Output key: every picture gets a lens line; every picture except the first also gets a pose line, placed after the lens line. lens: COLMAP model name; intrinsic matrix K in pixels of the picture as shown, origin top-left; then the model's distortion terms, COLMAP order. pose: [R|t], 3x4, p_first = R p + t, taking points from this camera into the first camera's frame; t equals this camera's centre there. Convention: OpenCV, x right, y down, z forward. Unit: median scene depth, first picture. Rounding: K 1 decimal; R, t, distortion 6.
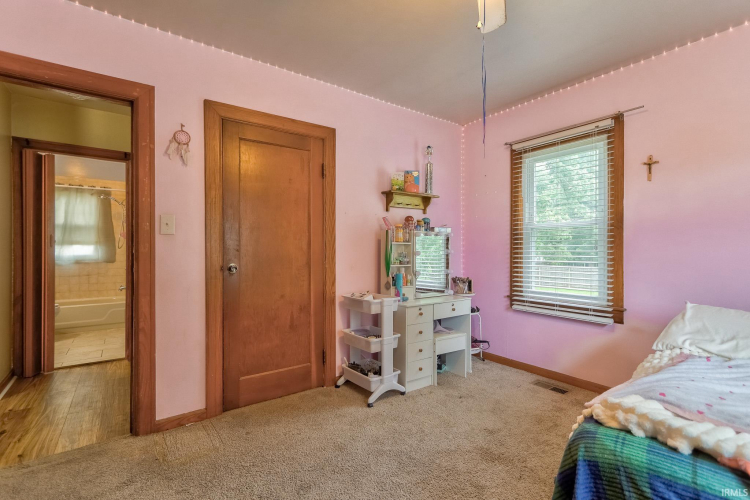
lens RADIAL K [[348.1, 0, 369.5], [0, 348.1, 253.0], [0, 0, 1]] dist [0.015467, 0.001403]
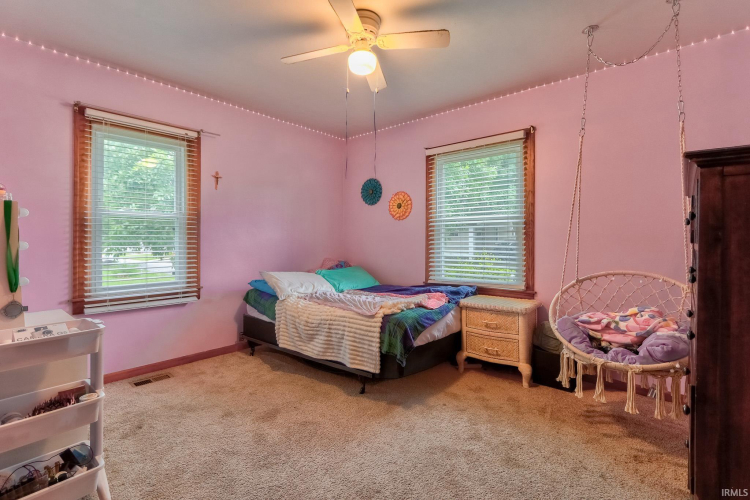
lens RADIAL K [[348.1, 0, 370.9], [0, 348.1, 244.9], [0, 0, 1]] dist [0.015467, 0.001403]
pose [[-0.222131, -0.008049, 0.974984, -0.618992], [0.010510, 0.999888, 0.010649, 0.001462], [-0.974960, 0.012613, -0.222022, 0.664155]]
